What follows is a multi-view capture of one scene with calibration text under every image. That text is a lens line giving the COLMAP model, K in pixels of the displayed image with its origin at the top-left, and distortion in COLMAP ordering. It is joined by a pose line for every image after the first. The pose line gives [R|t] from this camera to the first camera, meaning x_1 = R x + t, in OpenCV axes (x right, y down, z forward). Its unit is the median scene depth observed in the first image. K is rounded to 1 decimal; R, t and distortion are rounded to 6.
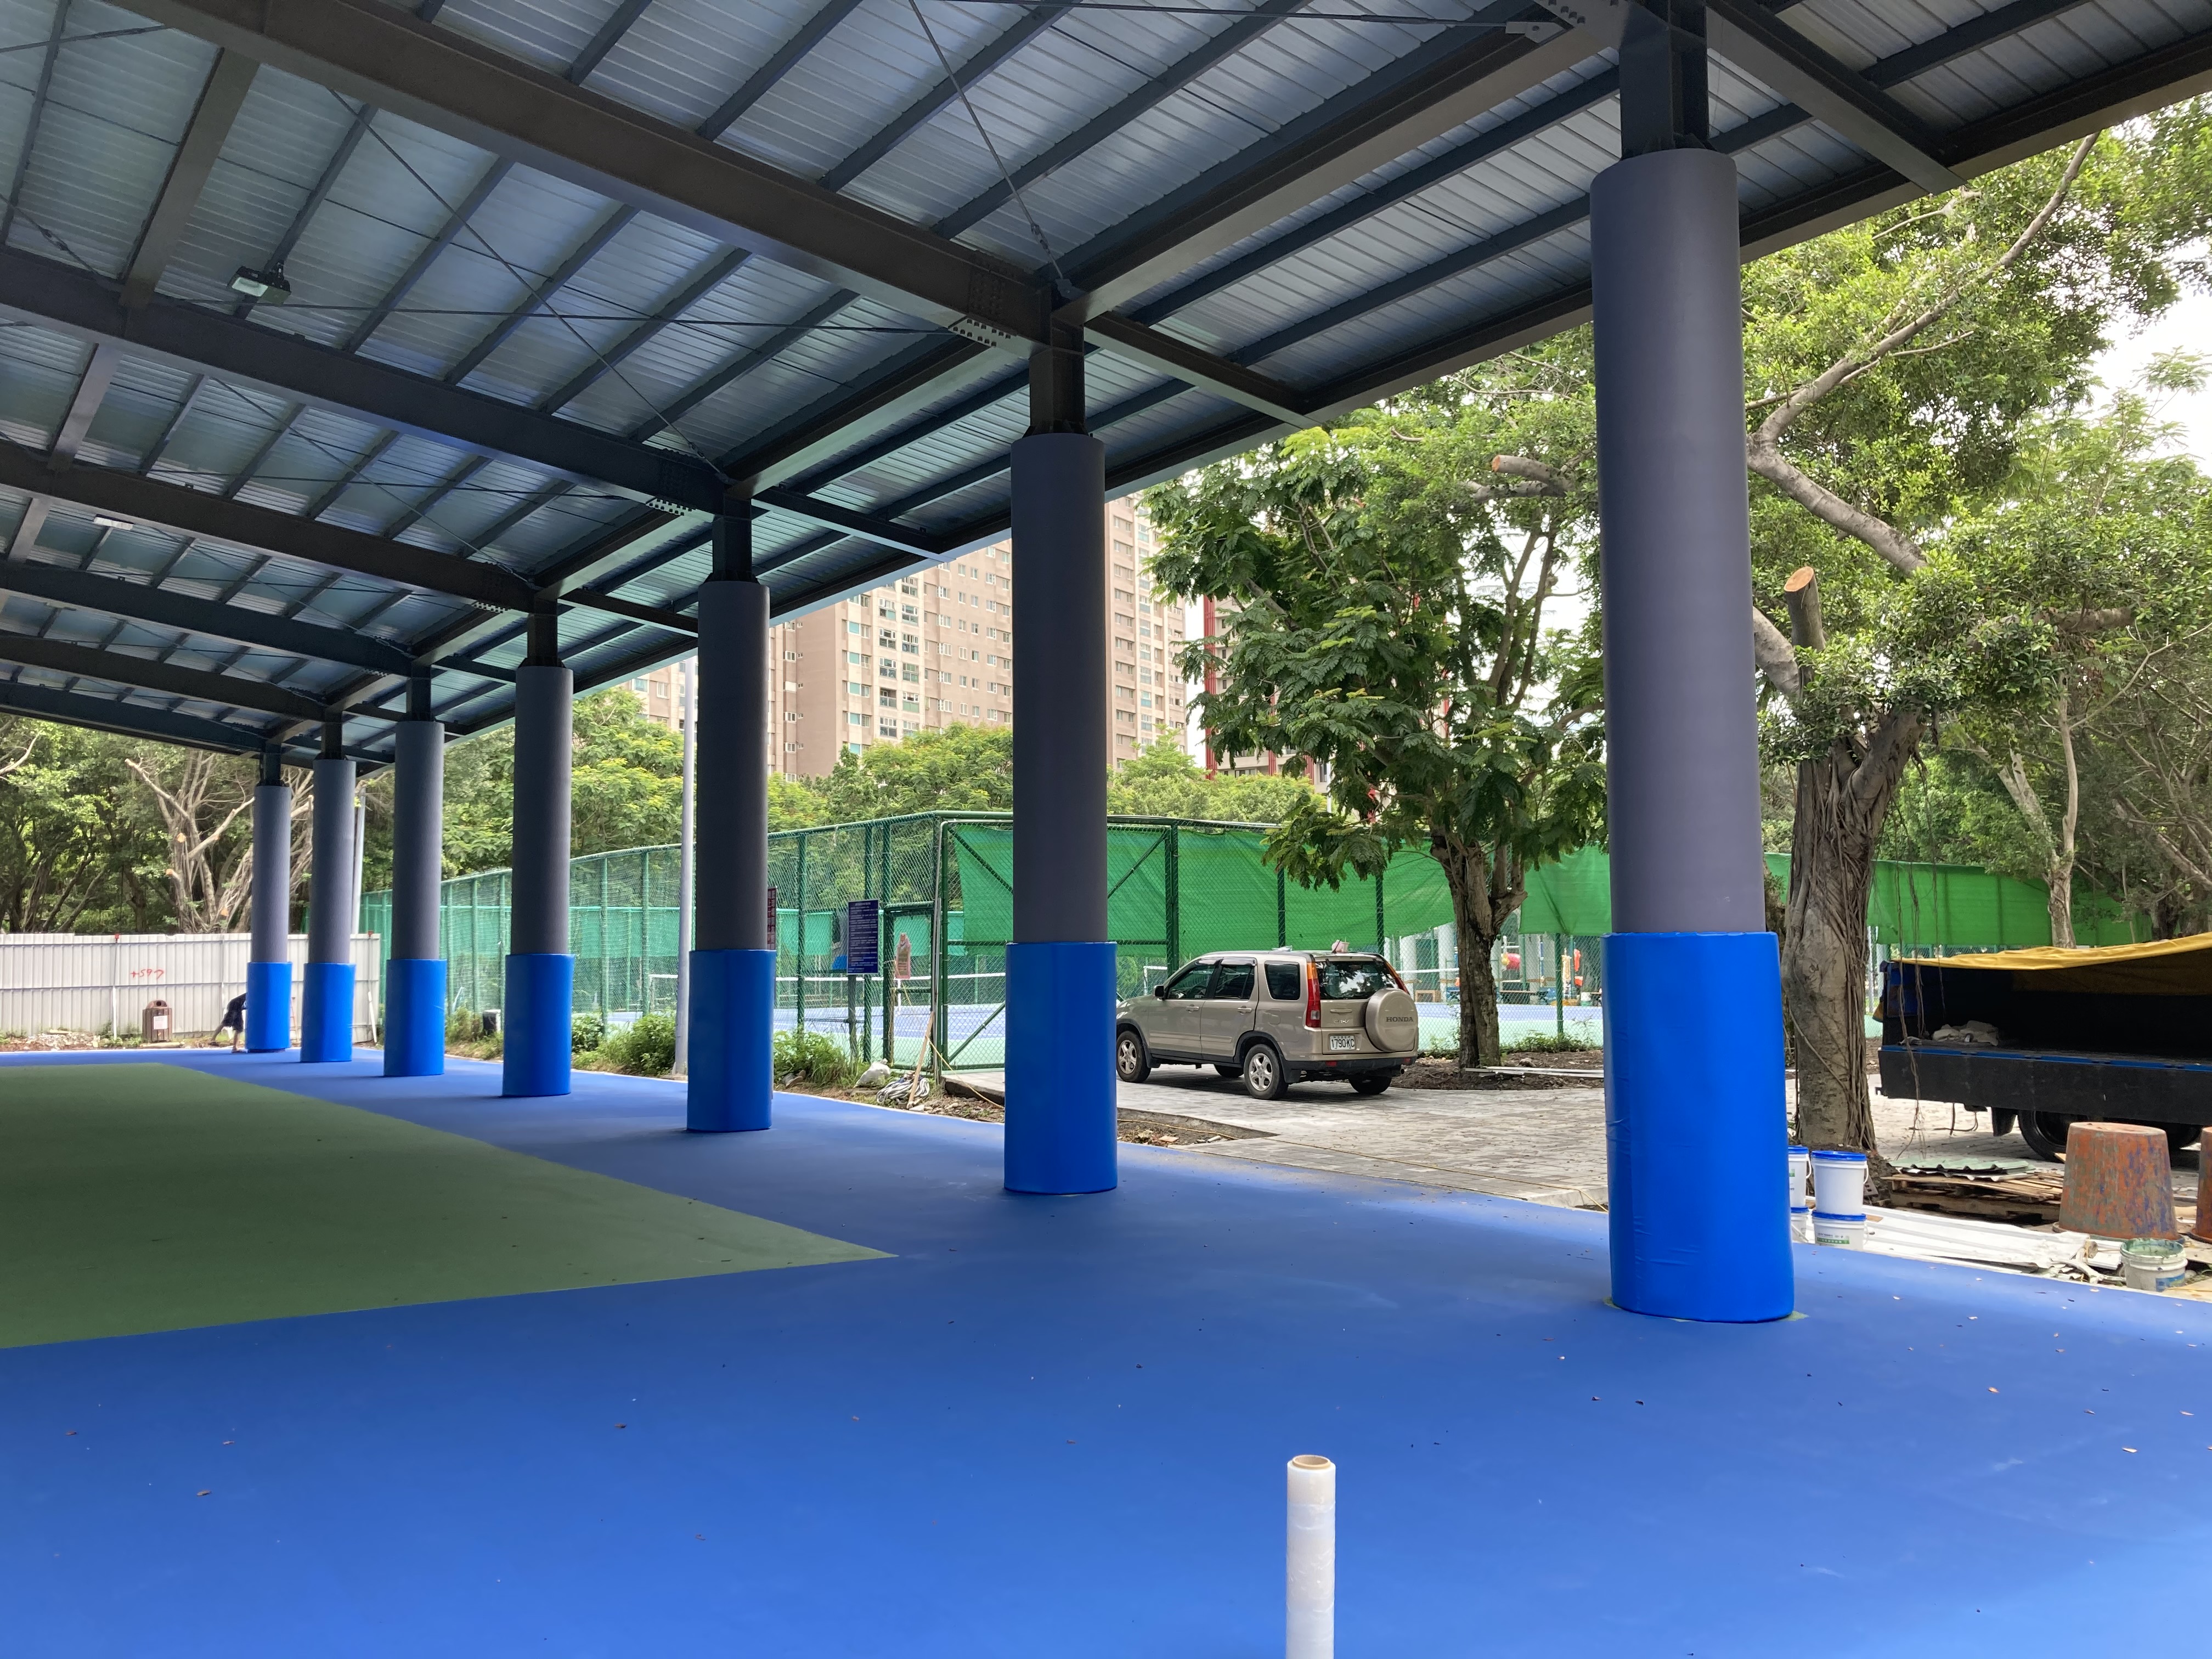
lens RADIAL K [[1796.6, 0, 1114.6], [0, 1796.6, 860.4], [0, 0, 1]] dist [0.037163, -0.032165]
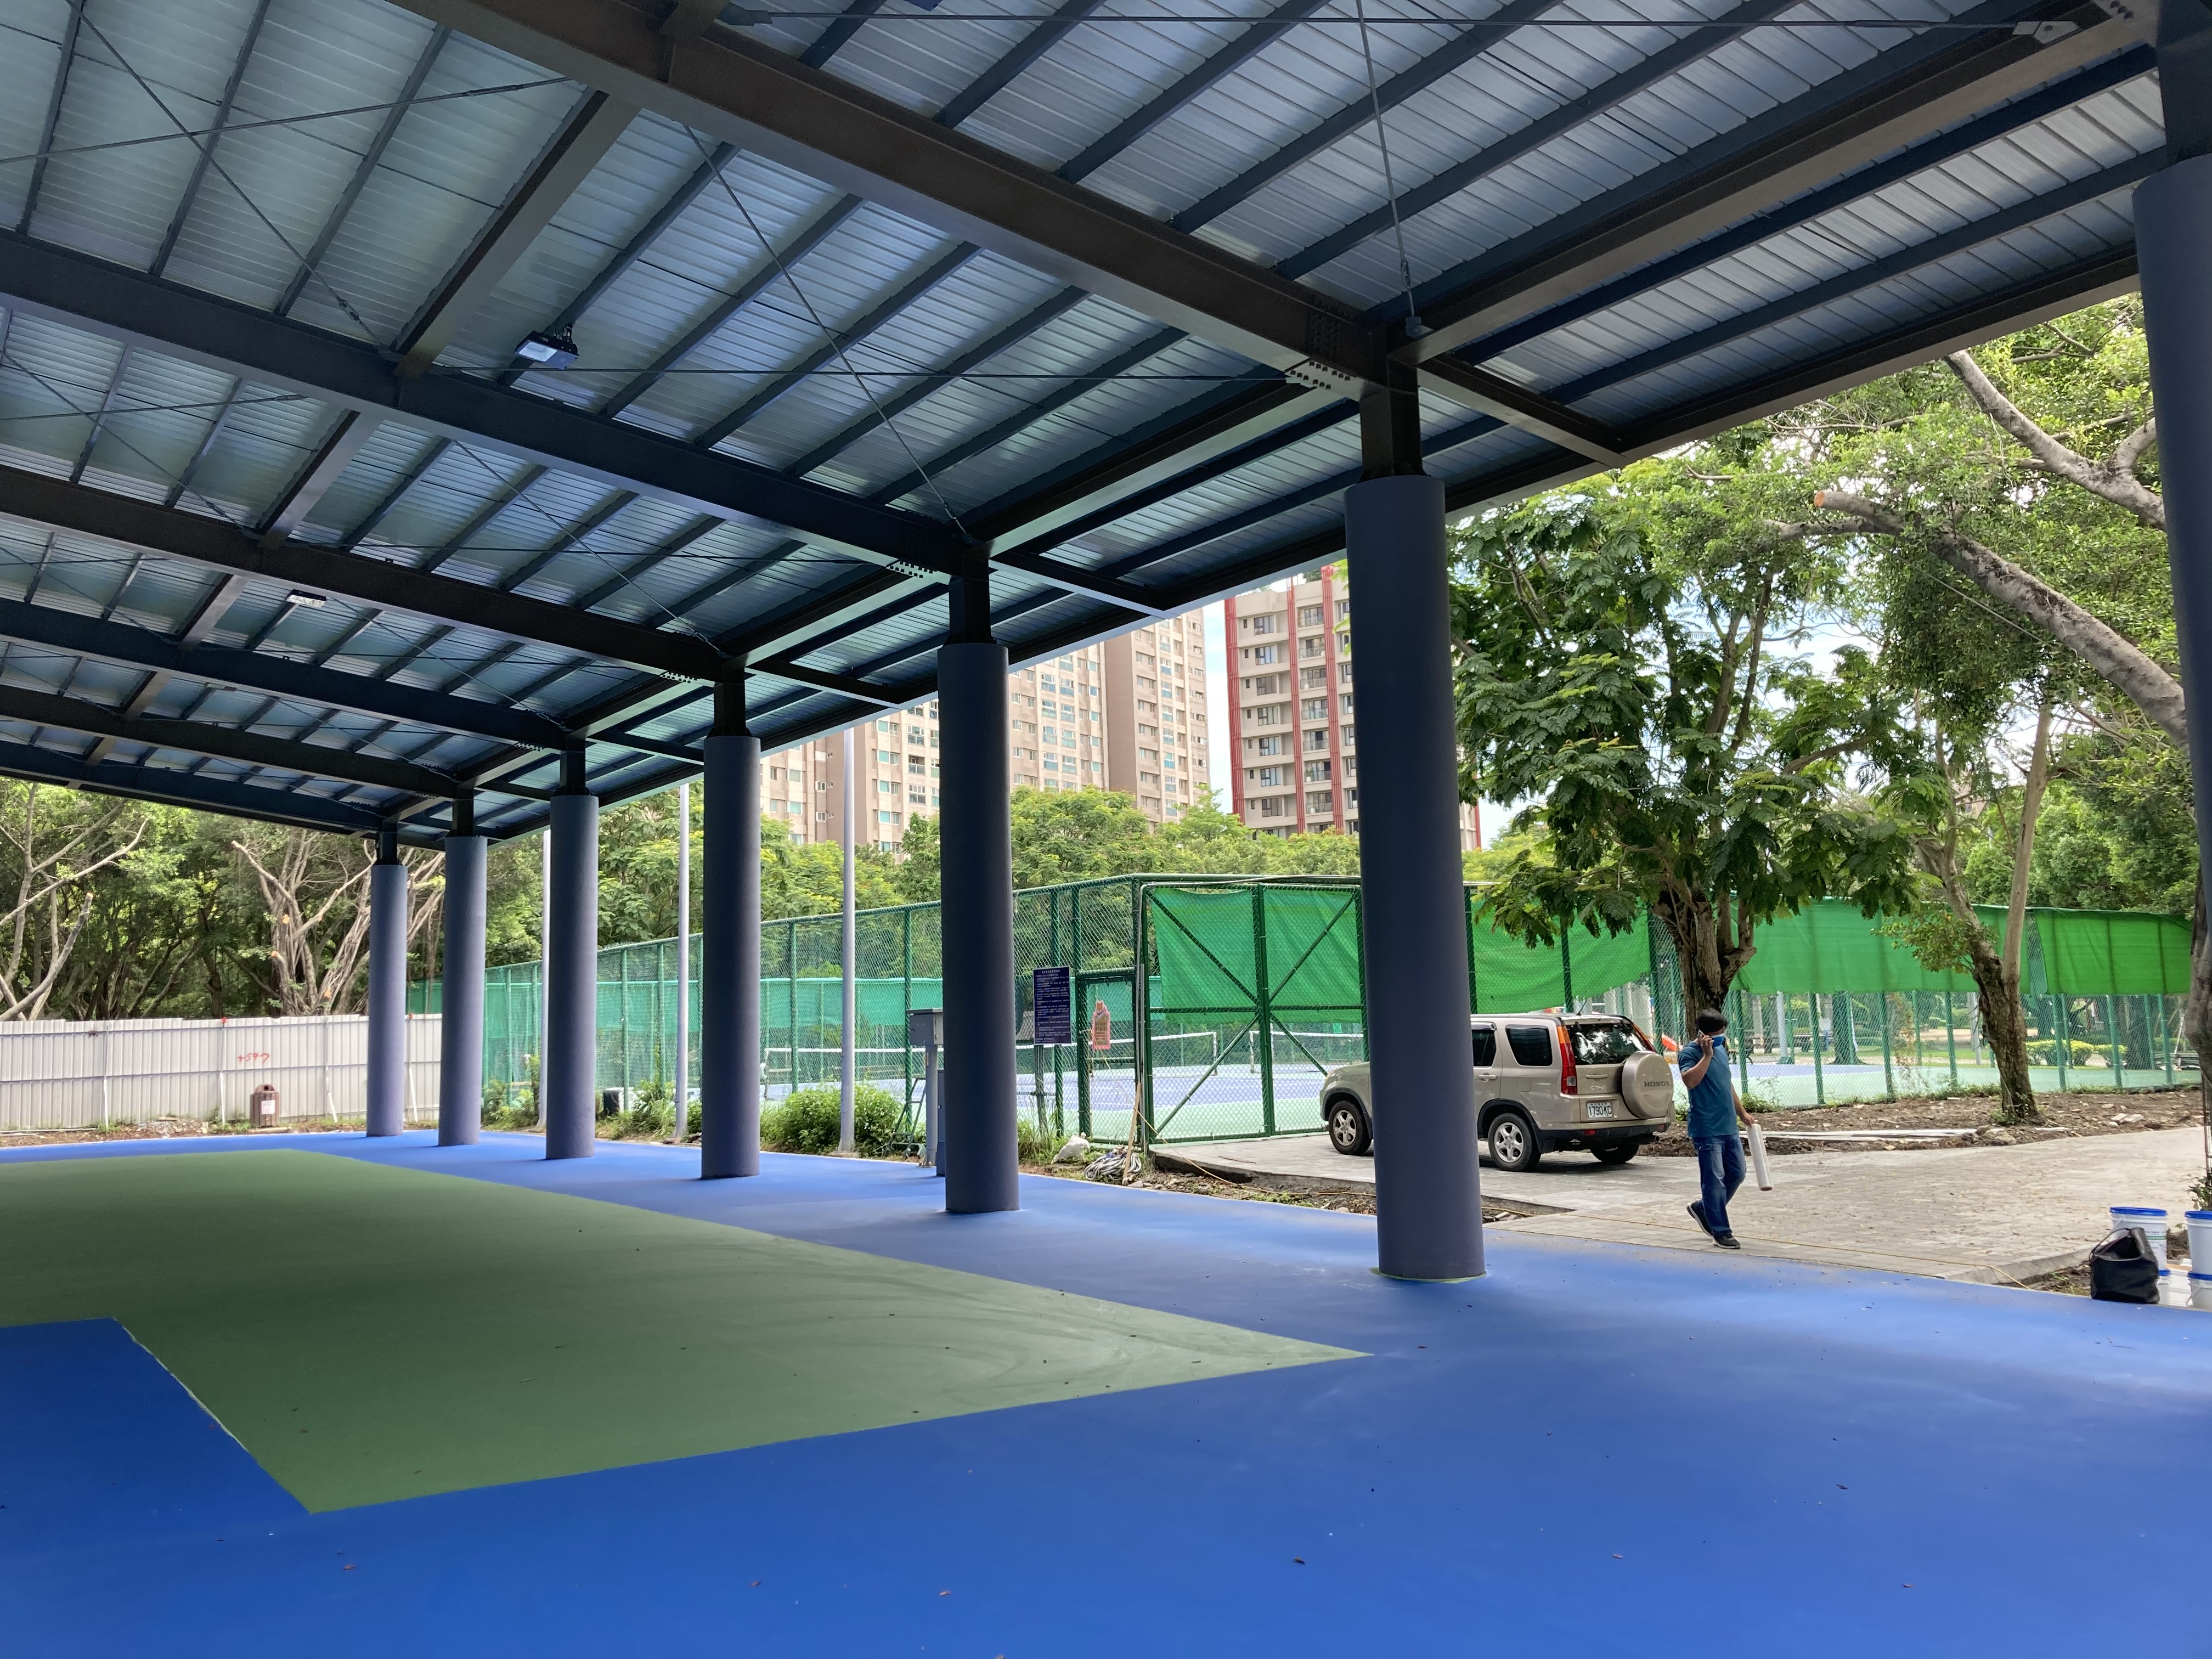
lens RADIAL K [[1796.6, 0, 1086.8], [0, 1796.6, 817.9], [0, 0, 1]] dist [0.037163, -0.032165]
pose [[0.999664, -0.020389, -0.016005, -0.111296], [0.019414, 0.998074, -0.058913, -0.001456], [0.017175, 0.058583, 0.998135, 0.030971]]
